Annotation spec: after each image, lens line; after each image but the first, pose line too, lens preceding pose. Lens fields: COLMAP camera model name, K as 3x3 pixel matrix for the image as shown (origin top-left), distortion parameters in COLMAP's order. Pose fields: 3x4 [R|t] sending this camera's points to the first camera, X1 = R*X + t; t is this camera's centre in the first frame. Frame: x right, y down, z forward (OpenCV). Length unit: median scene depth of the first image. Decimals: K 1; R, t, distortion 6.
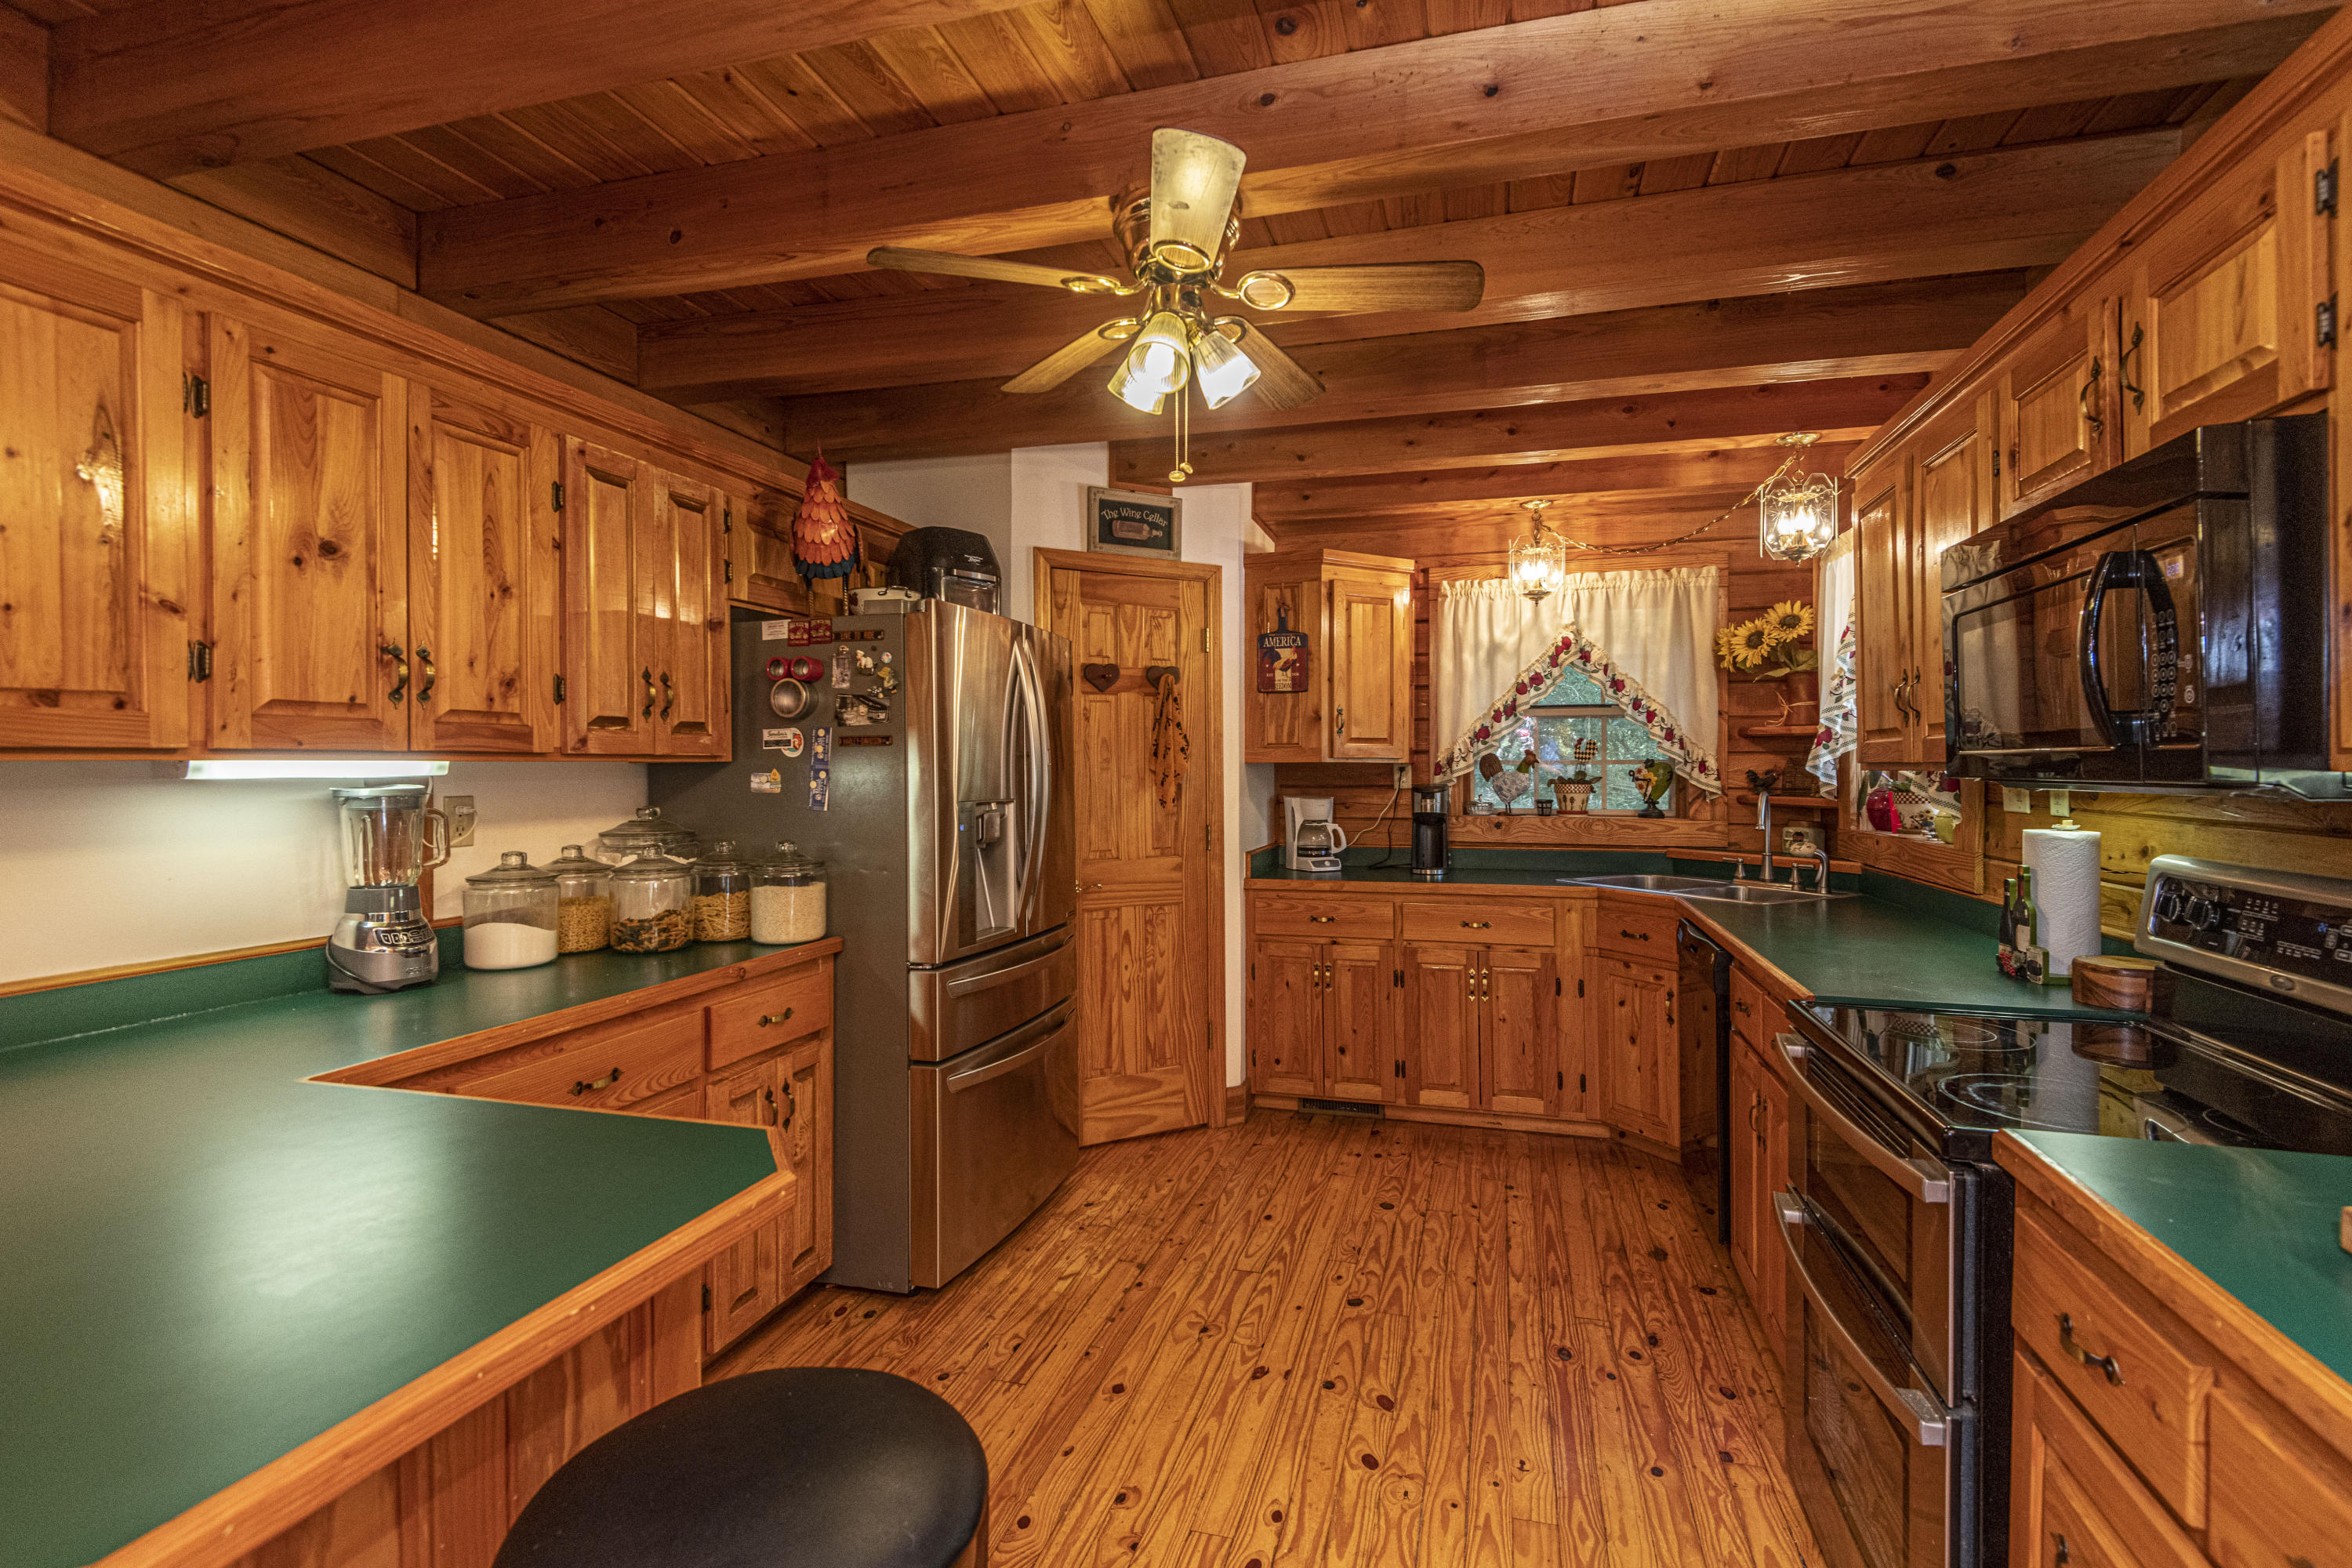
lens RADIAL K [[1070.0, 0, 1195.3], [0, 1070.0, 769.0], [0, 0, 1]] dist [0.029691, -0.016410]
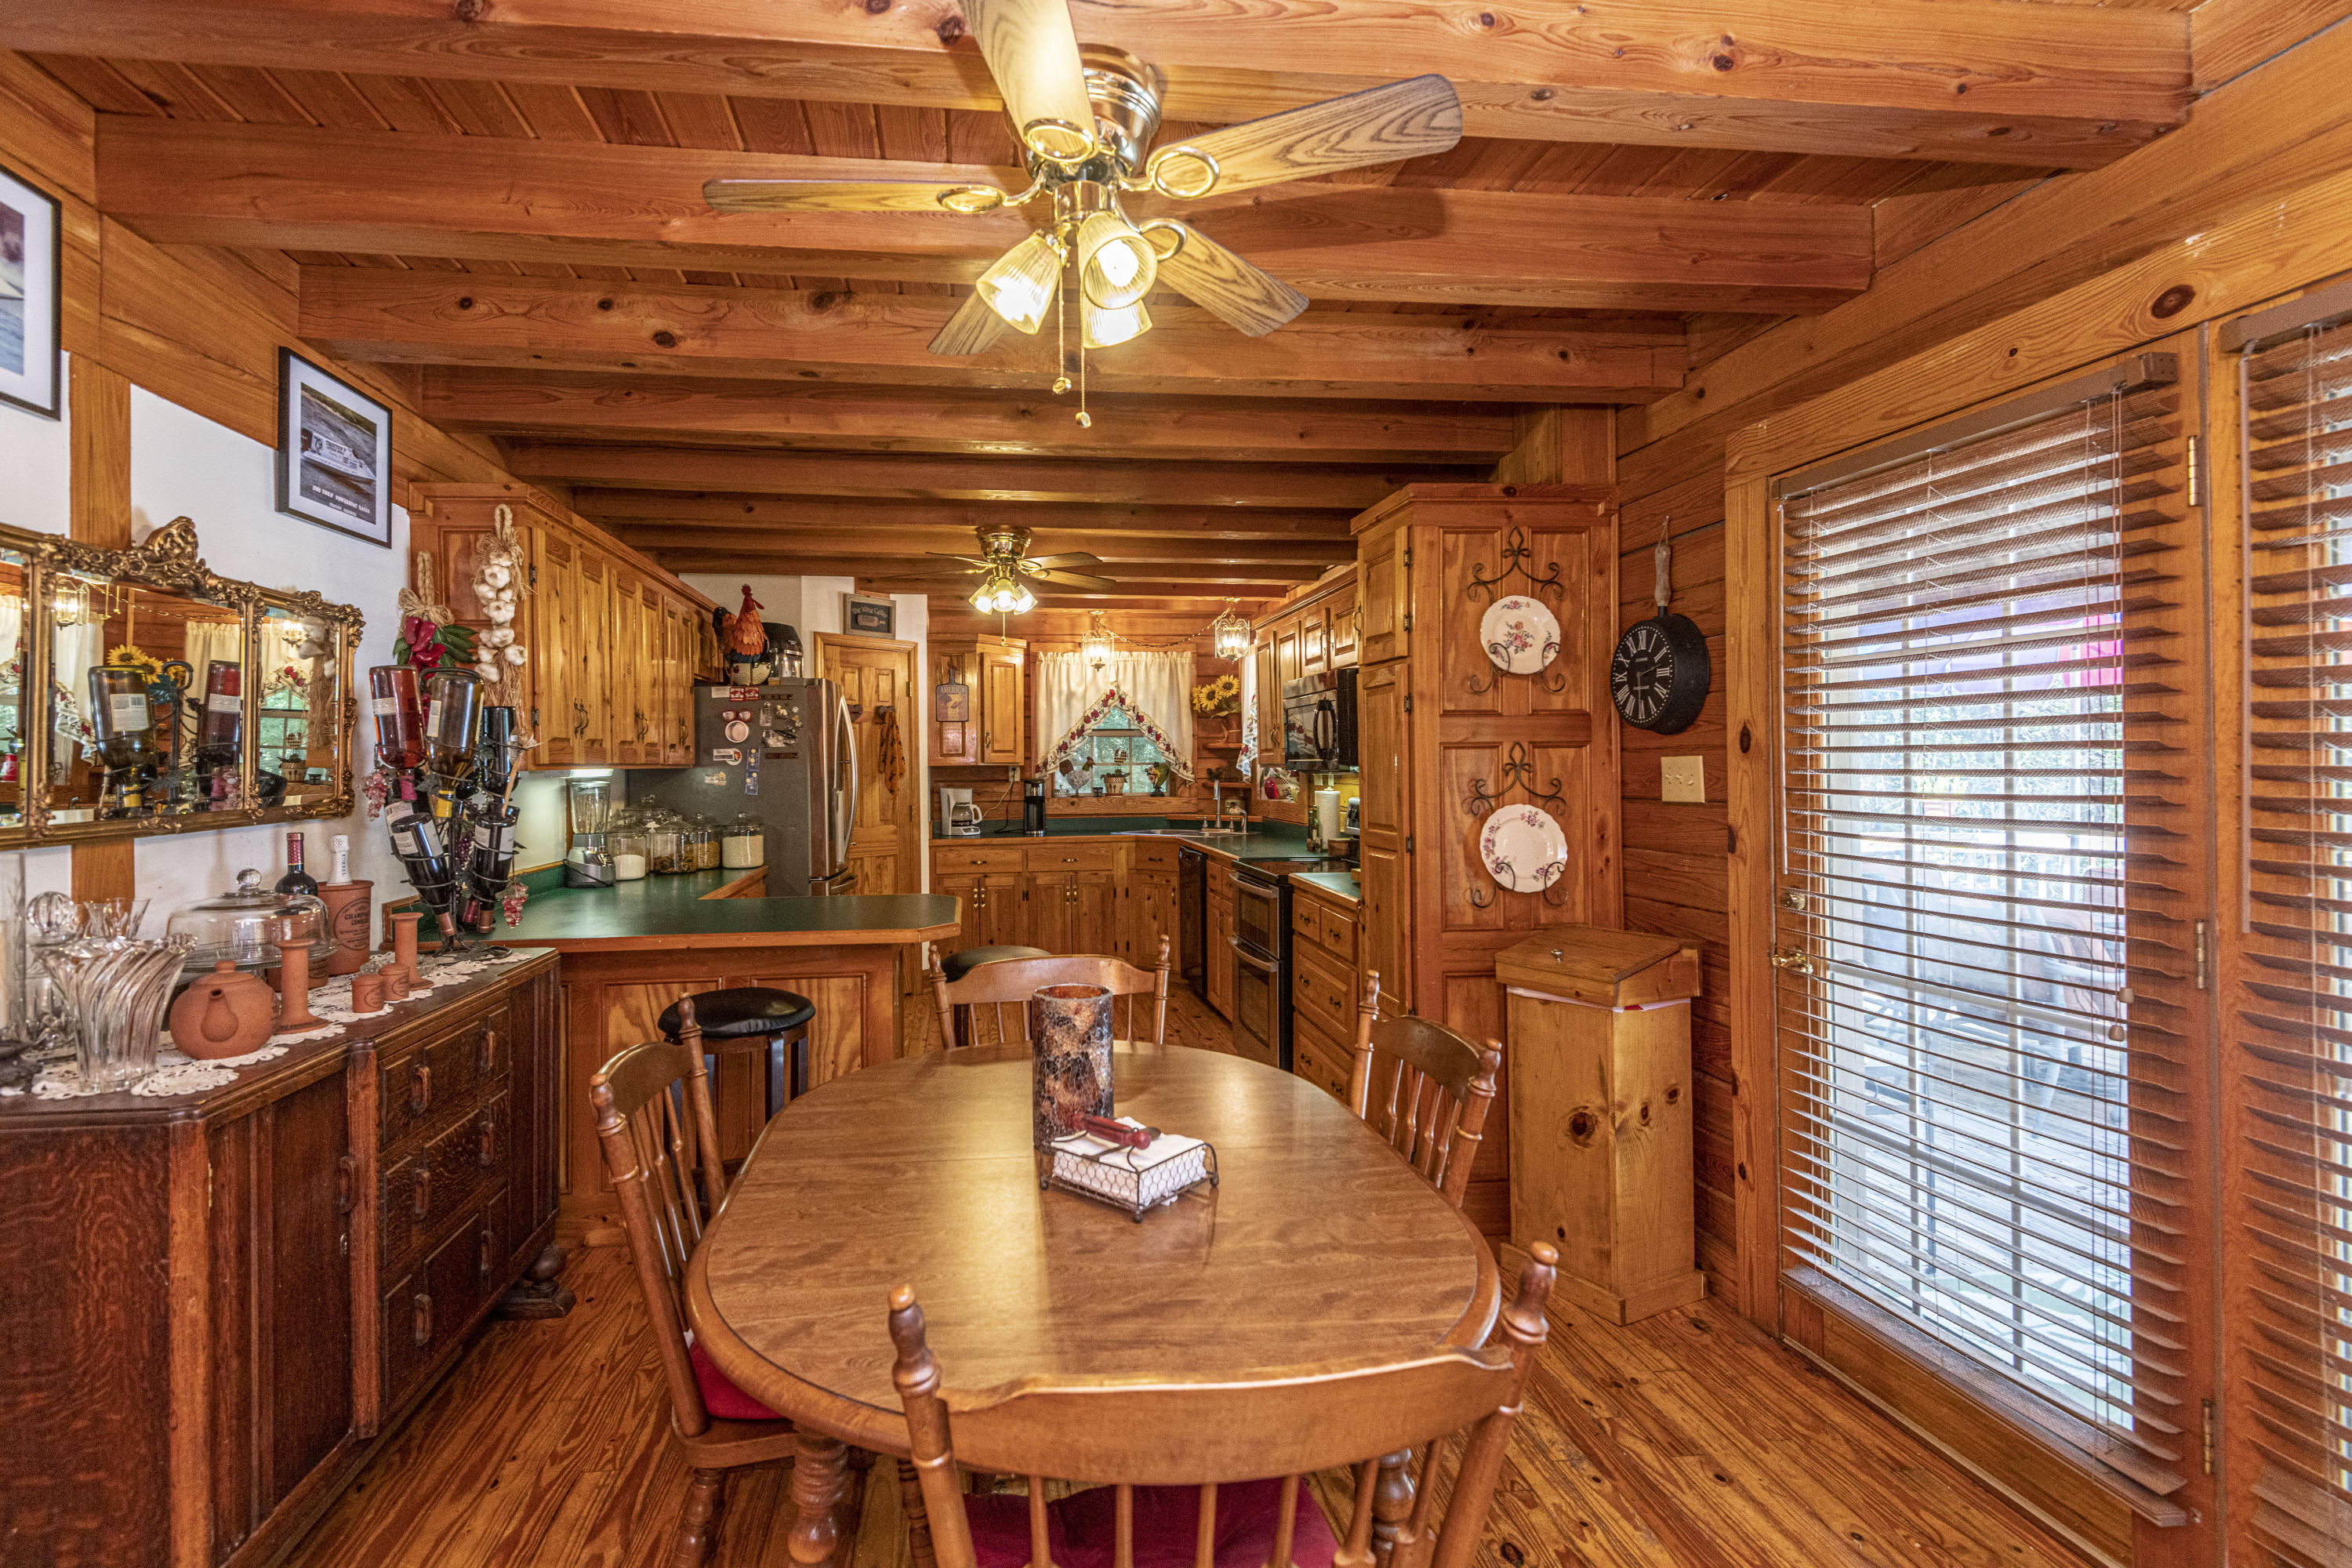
lens RADIAL K [[1141.5, 0, 1139.7], [0, 1141.5, 758.5], [0, 0, 1]] dist [0.020192, -0.002524]
pose [[0.907512, -0.004491, 0.420002, -0.377494], [0.009027, 0.999920, -0.008813, 0.000950], [-0.419929, 0.011789, 0.907480, -0.656988]]
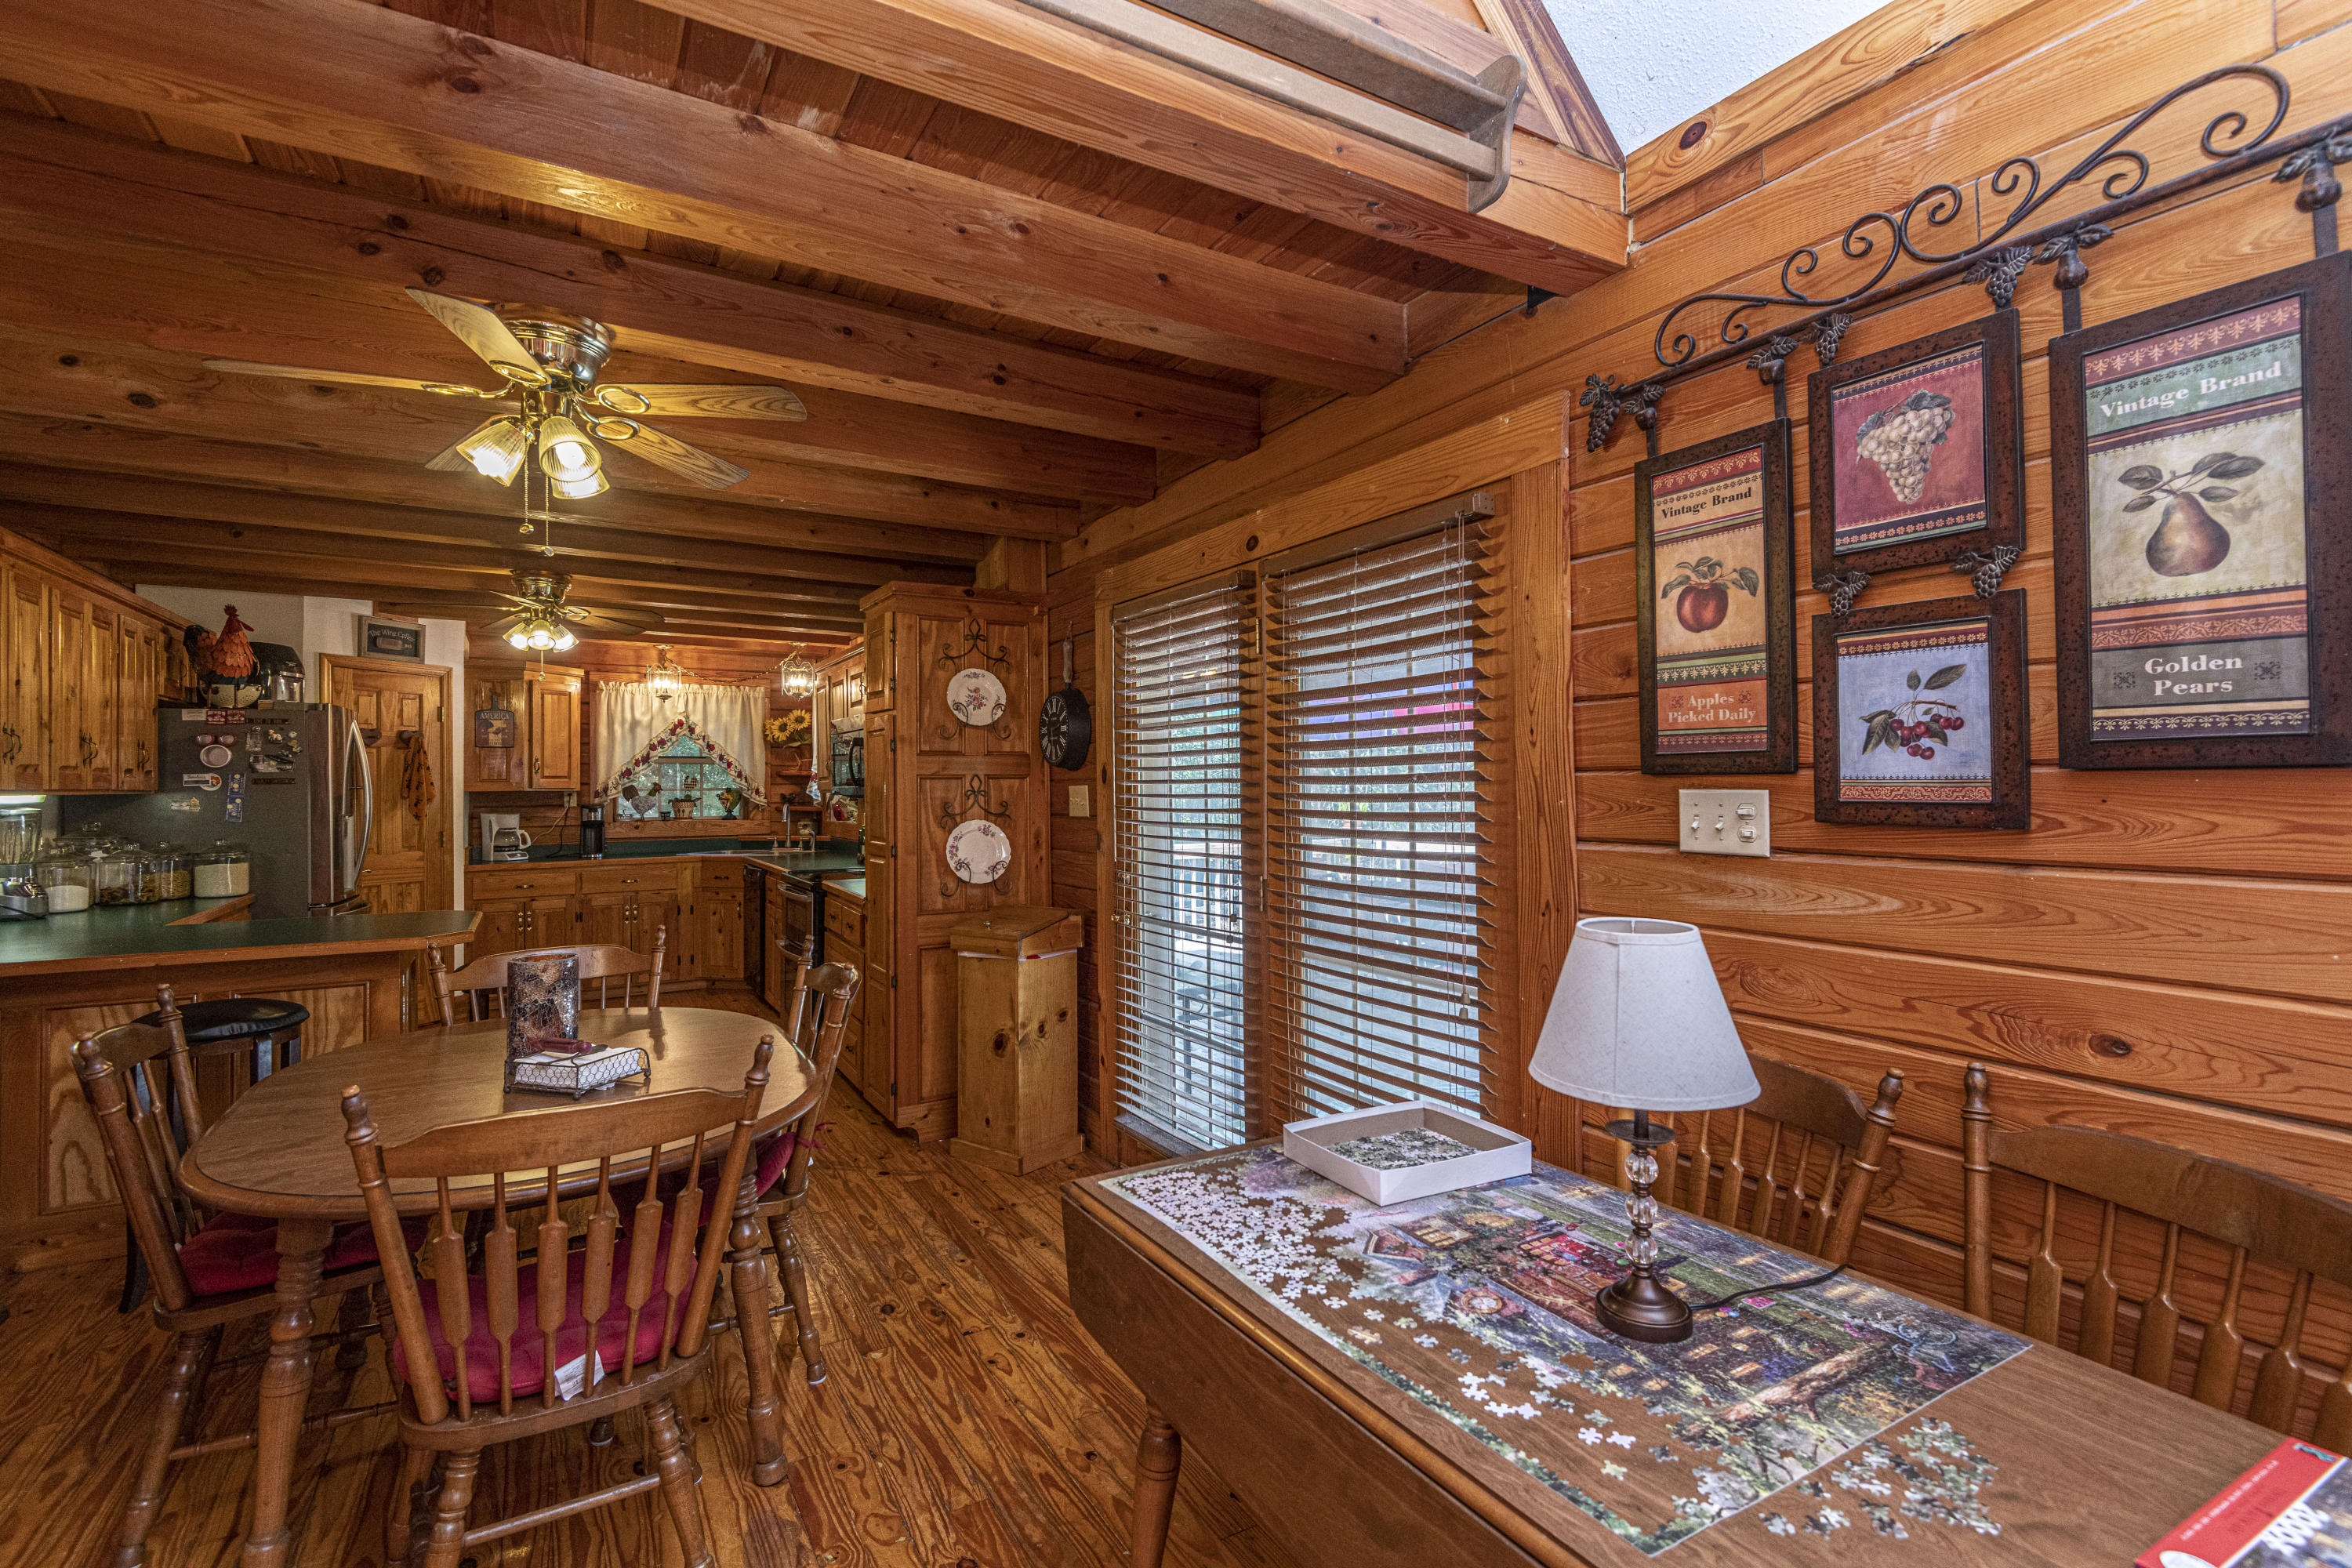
lens RADIAL K [[1070.0, 0, 1259.8], [0, 1070.0, 772.3], [0, 0, 1]] dist [0.029691, -0.016410]
pose [[0.647800, 0.006330, 0.761784, -0.410024], [0.008471, 0.999844, -0.015512, 0.000764], [-0.761763, 0.016502, 0.647645, -0.926568]]
